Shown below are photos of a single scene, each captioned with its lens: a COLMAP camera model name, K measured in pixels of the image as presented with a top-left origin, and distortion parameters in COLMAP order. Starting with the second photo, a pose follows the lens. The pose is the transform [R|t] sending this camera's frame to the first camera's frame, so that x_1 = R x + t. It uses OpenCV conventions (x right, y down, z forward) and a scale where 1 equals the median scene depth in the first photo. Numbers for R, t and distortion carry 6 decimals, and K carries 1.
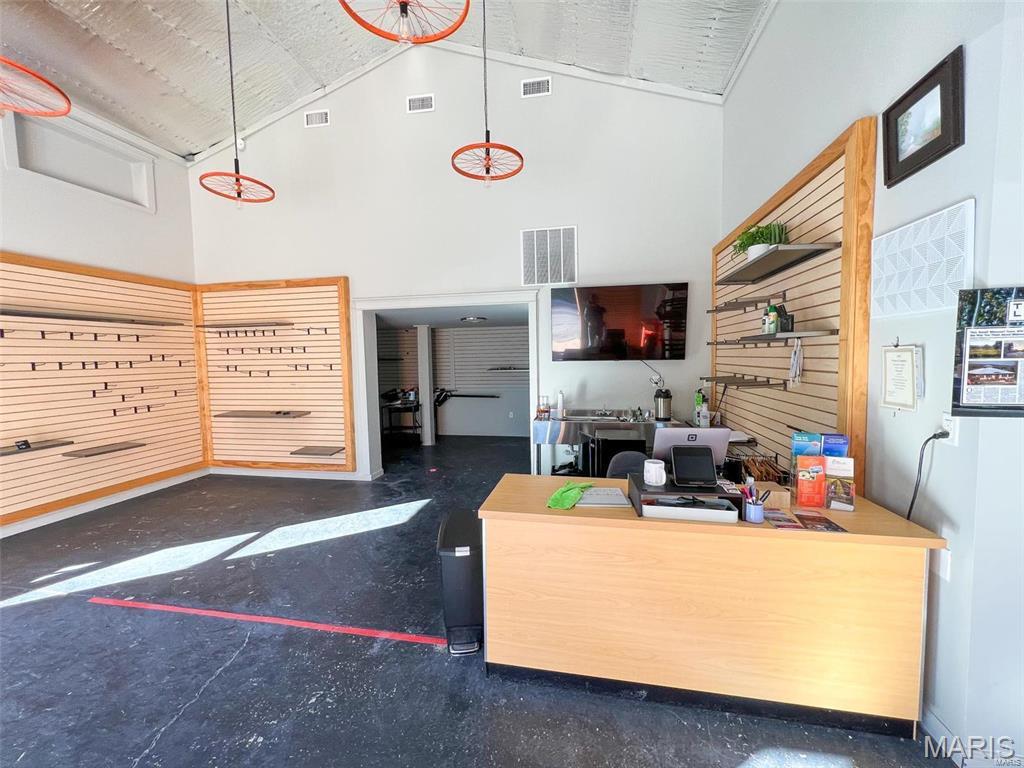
lens RADIAL K [[408.2, 0, 508.9], [0, 408.2, 384.5], [0, 0, 1]] dist [-0.000479, -0.000010]
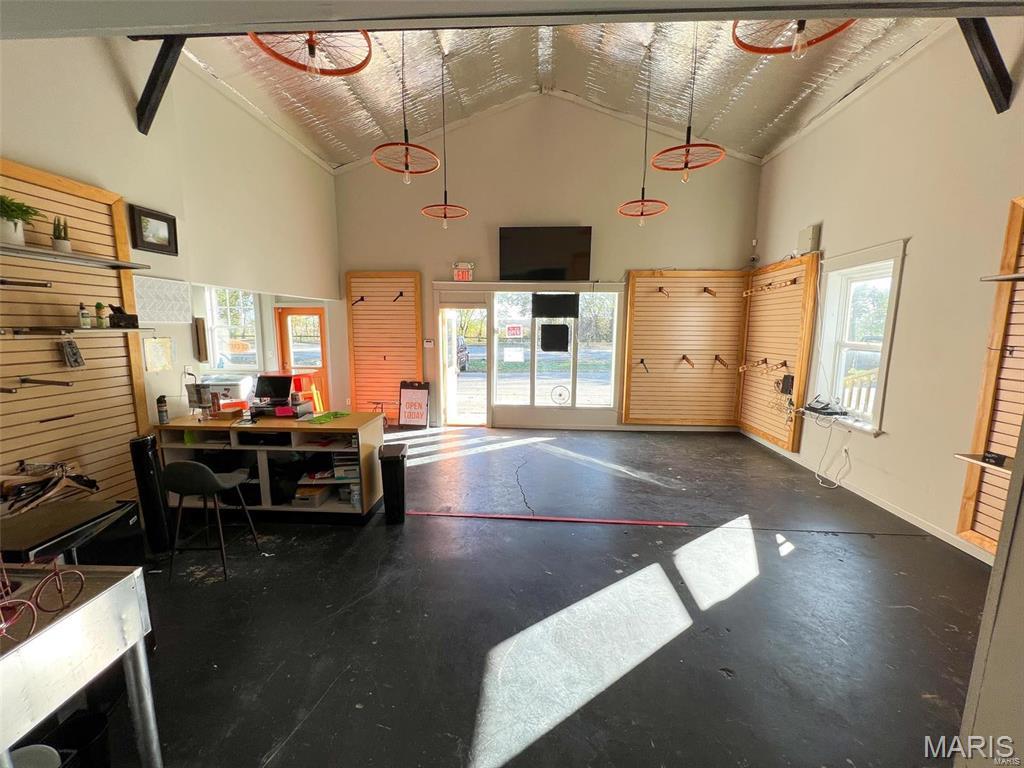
lens RADIAL K [[408.2, 0, 510.8], [0, 408.2, 384.3], [0, 0, 1]] dist [-0.000479, -0.000010]
pose [[-0.992038, 0.027817, -0.122825, -0.287368], [0.001717, 0.978196, 0.207676, -0.170409], [0.125924, 0.205812, -0.970456, 1.916515]]
